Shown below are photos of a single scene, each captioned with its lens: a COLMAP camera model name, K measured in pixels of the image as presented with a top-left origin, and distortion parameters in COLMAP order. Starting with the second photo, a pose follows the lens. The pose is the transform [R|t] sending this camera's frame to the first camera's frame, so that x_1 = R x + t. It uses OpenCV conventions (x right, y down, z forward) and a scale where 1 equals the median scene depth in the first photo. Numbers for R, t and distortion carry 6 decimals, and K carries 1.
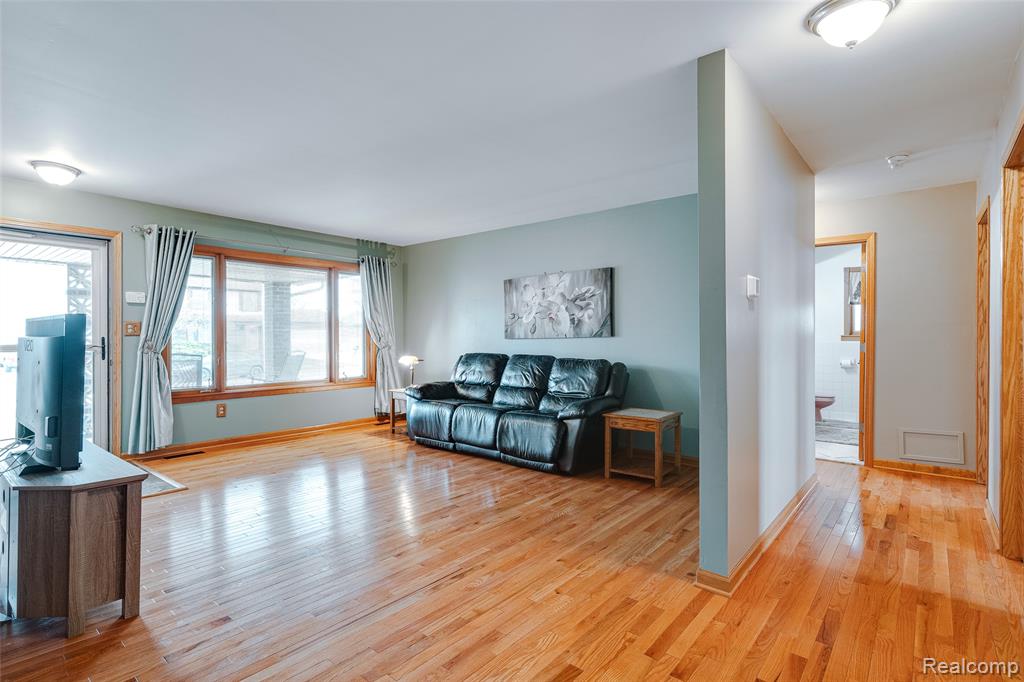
lens RADIAL K [[514.0, 0, 516.4], [0, 514.0, 350.0], [0, 0, 1]] dist [-0.000386, -0.003884]
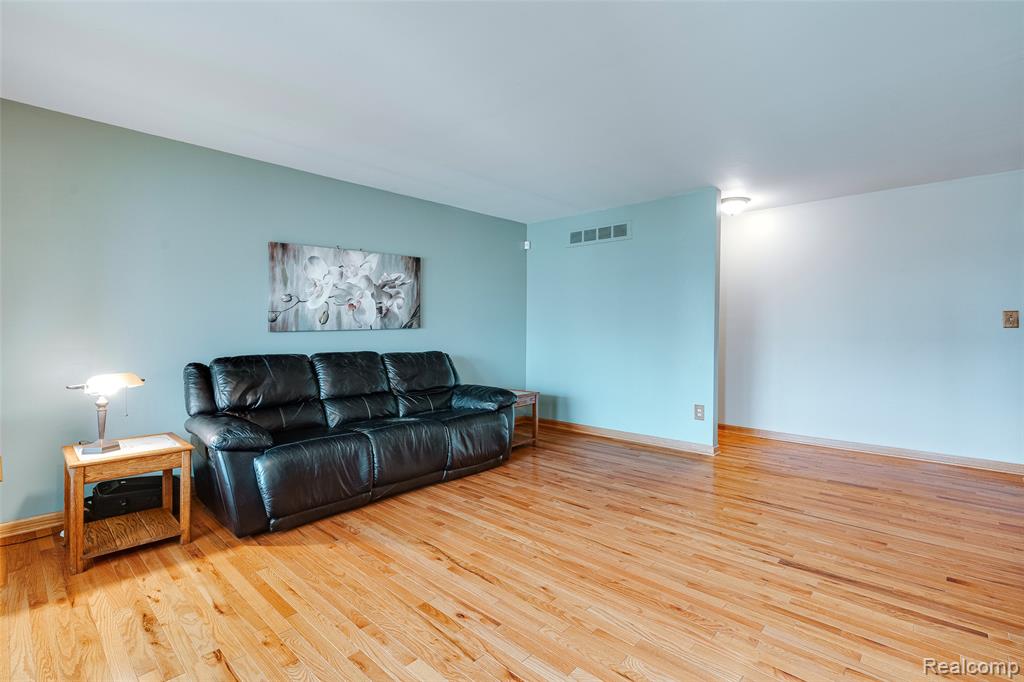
lens RADIAL K [[479.7, 0, 465.4], [0, 479.7, 341.7], [0, 0, 1]] dist [-0.012930, 0.004443]
pose [[0.096207, -0.038584, 0.994613, -0.690227], [0.016215, 0.999177, 0.037193, -0.031010], [-0.995229, 0.012549, 0.096754, 0.783928]]
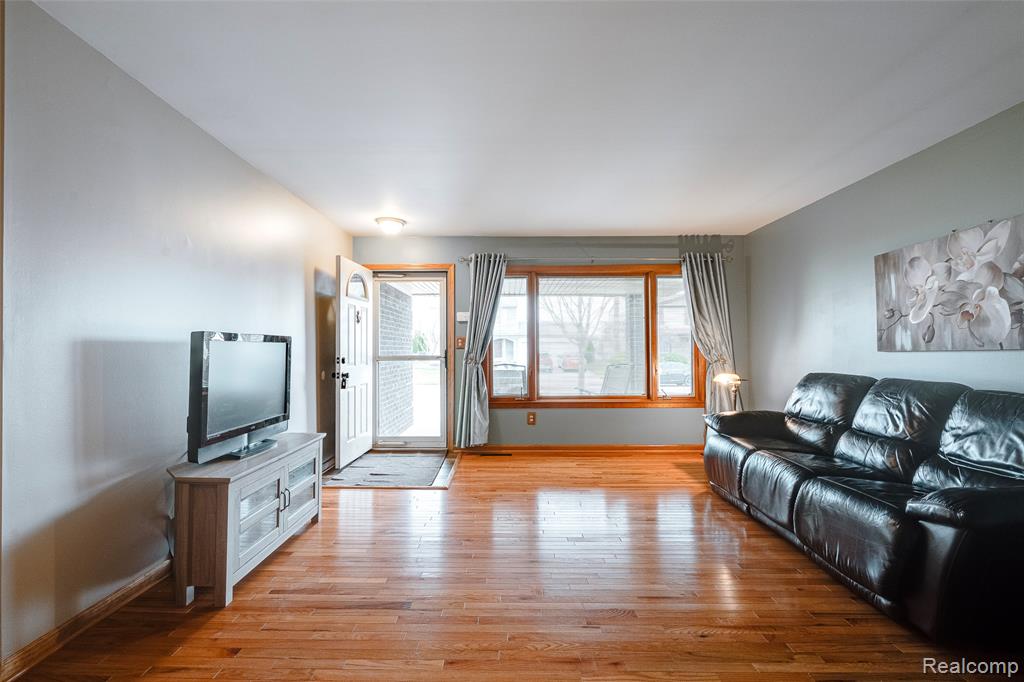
lens RADIAL K [[479.7, 0, 484.0], [0, 479.7, 348.0], [0, 0, 1]] dist [-0.012930, 0.004443]
pose [[0.612728, -0.003883, -0.790284, 0.157283], [-0.016698, 0.999701, -0.017859, -0.008704], [0.790118, 0.024139, 0.612480, 0.317451]]
